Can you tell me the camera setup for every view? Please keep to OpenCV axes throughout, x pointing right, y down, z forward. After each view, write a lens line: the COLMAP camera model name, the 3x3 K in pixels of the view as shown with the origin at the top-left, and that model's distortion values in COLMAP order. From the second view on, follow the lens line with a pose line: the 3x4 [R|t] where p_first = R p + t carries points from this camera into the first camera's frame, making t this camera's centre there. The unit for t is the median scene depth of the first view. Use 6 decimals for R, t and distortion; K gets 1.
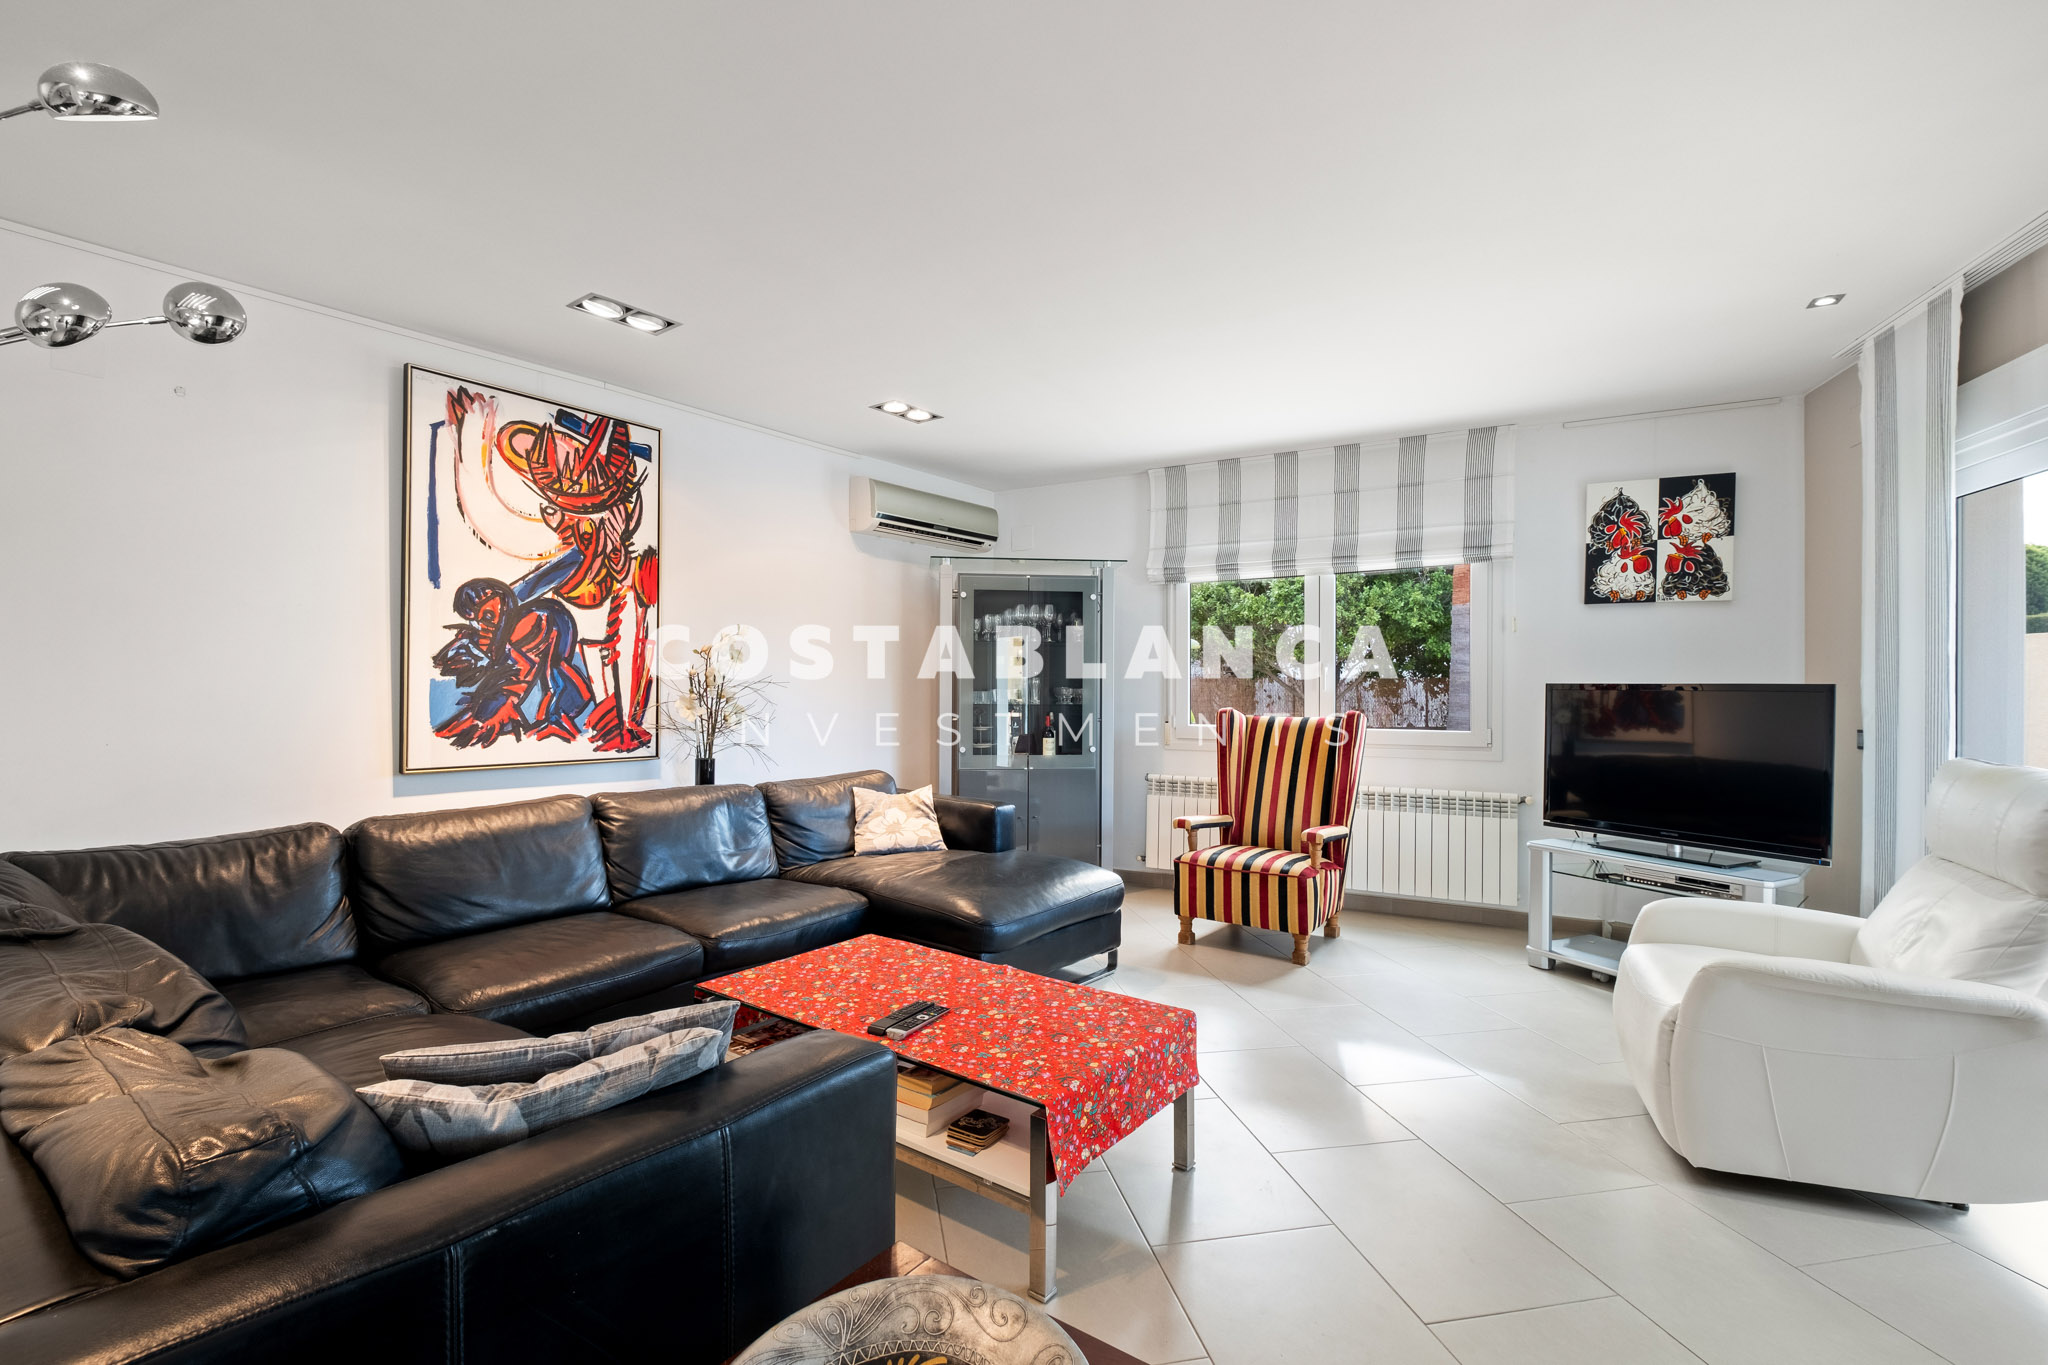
lens RADIAL K [[907.8, 0, 1028.1], [0, 907.8, 689.2], [0, 0, 1]] dist [-0.005892, -0.001530]
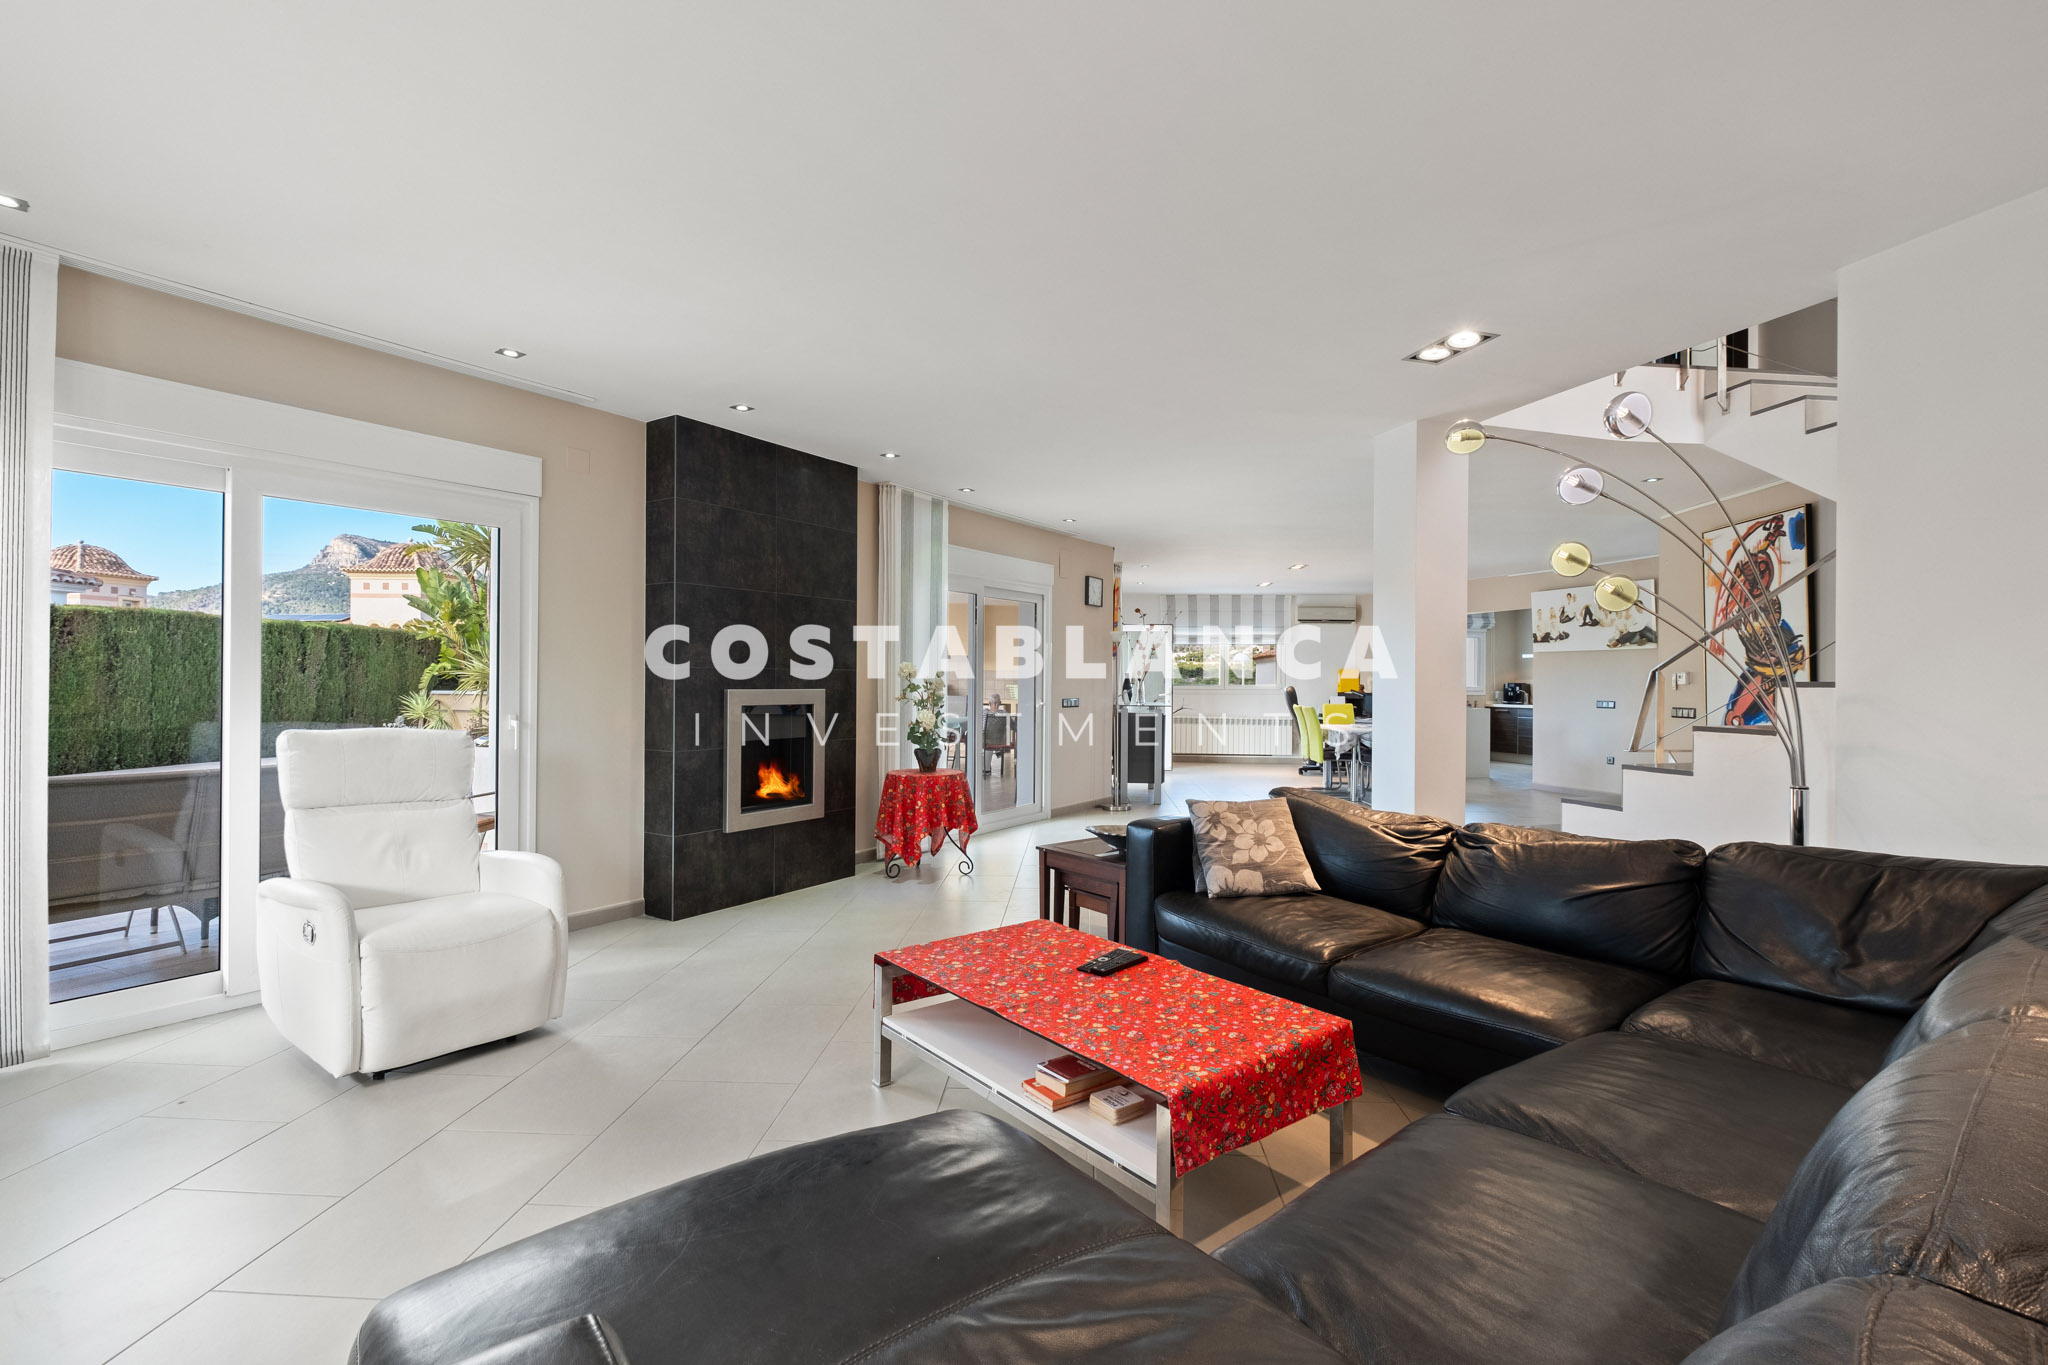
lens RADIAL K [[907.8, 0, 1035.9], [0, 907.8, 681.3], [0, 0, 1]] dist [-0.005892, -0.001530]
pose [[-0.973898, -0.000943, 0.226983, -0.049700], [-0.002341, 0.999980, -0.005889, 0.005123], [-0.226973, -0.006266, -0.973881, 1.201904]]
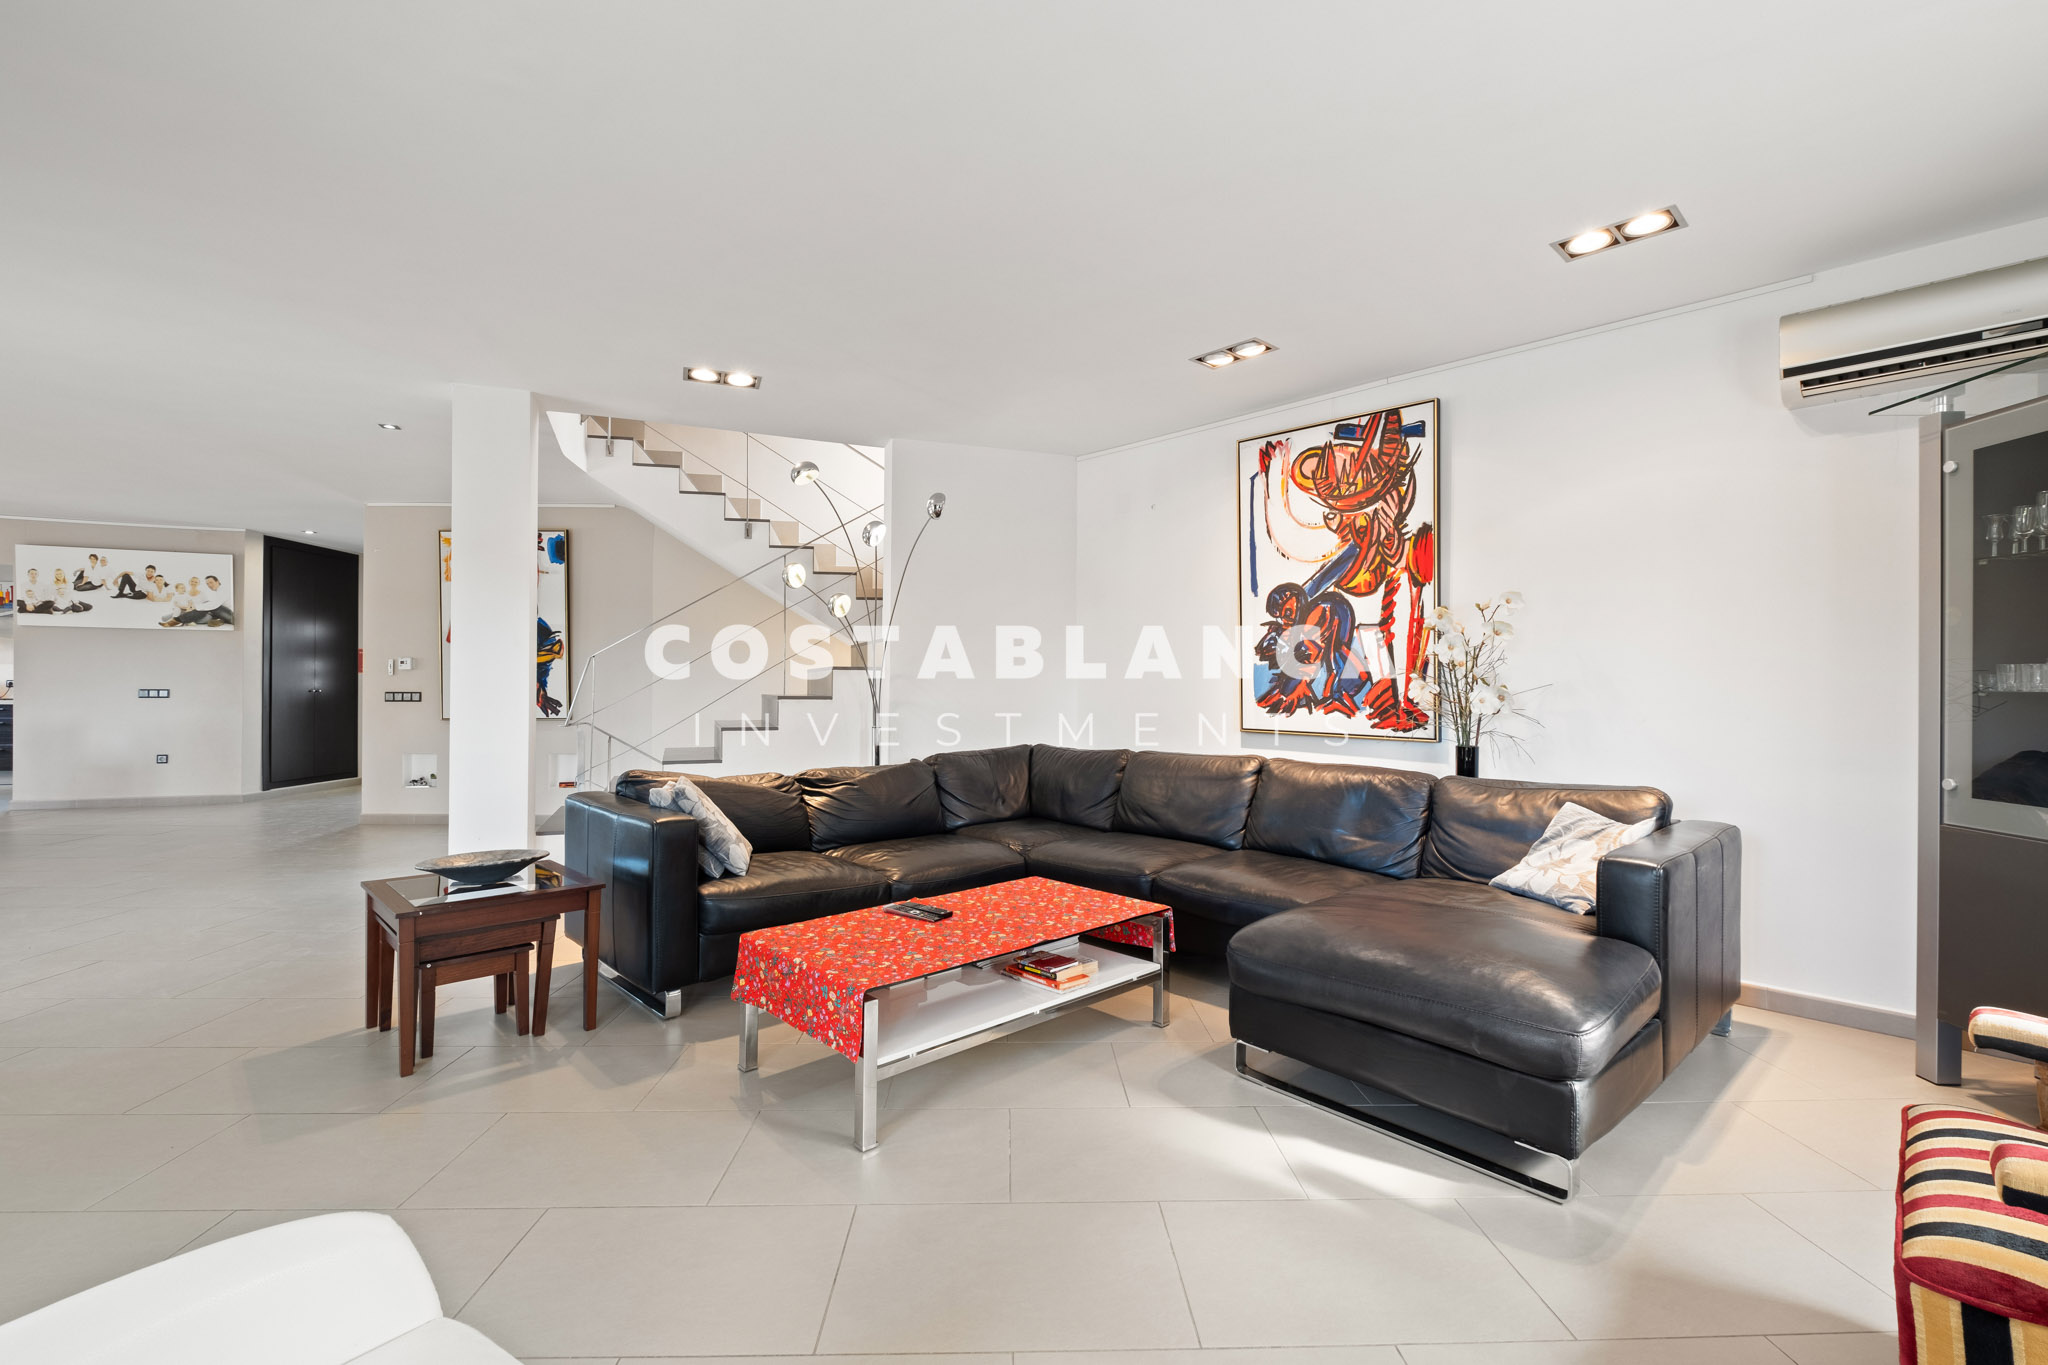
lens RADIAL K [[907.8, 0, 1036.1], [0, 907.8, 680.4], [0, 0, 1]] dist [-0.005892, -0.001530]
pose [[-0.180095, -0.005095, -0.983636, 0.659762], [-0.004829, 0.999979, -0.004296, 0.019158], [0.983637, 0.003976, -0.180116, 0.816343]]
